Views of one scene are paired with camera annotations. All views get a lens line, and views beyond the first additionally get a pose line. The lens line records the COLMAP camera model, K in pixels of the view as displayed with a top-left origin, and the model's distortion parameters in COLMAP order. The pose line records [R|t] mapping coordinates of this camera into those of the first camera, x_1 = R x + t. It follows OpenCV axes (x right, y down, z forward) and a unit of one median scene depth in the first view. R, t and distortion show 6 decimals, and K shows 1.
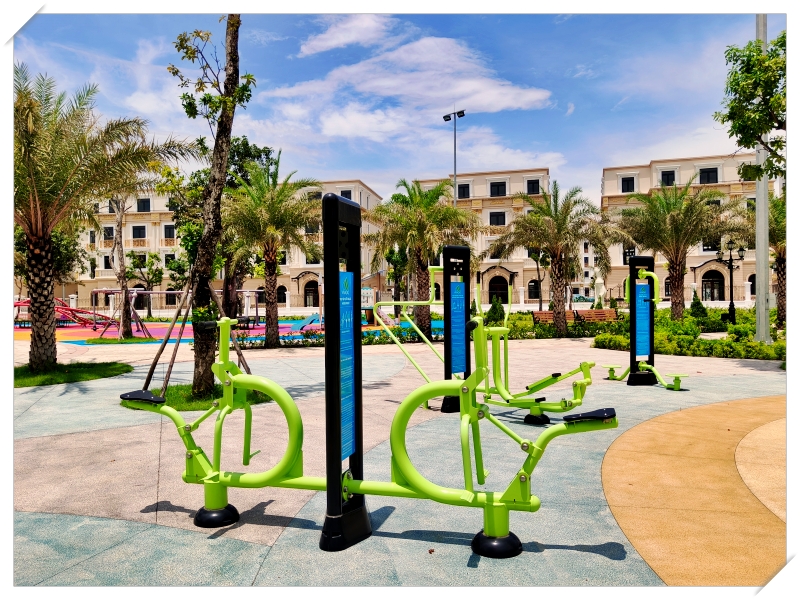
lens RADIAL K [[731.5, 0, 400.0], [0, 731.5, 300.0], [0, 0, 1]] dist [0.067383, -0.102615]
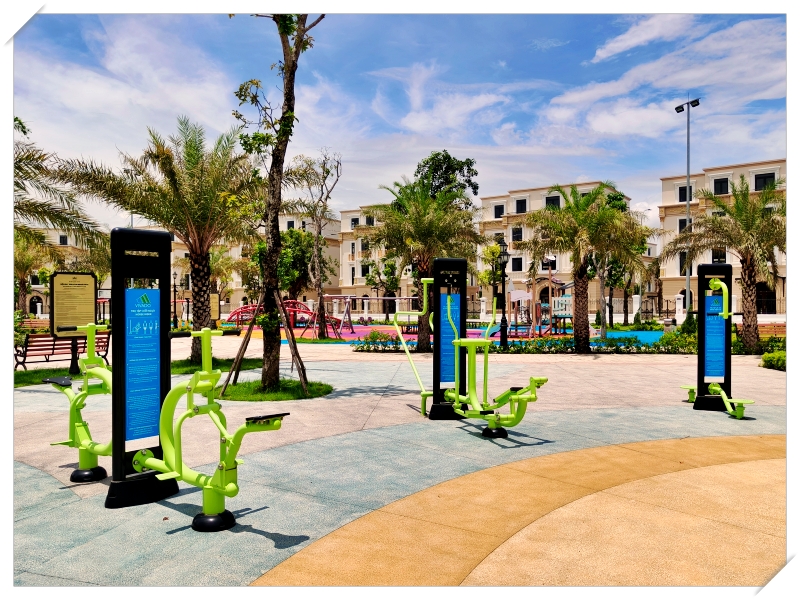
lens RADIAL K [[747.1, 0, 400.1], [0, 747.1, 309.9], [0, 0, 1]] dist [0.066739, -0.337714]
pose [[0.892325, 0.015631, -0.451122, 0.384673], [-0.012390, 0.999872, 0.010138, -0.009224], [0.451223, -0.003457, 0.892405, 0.027969]]
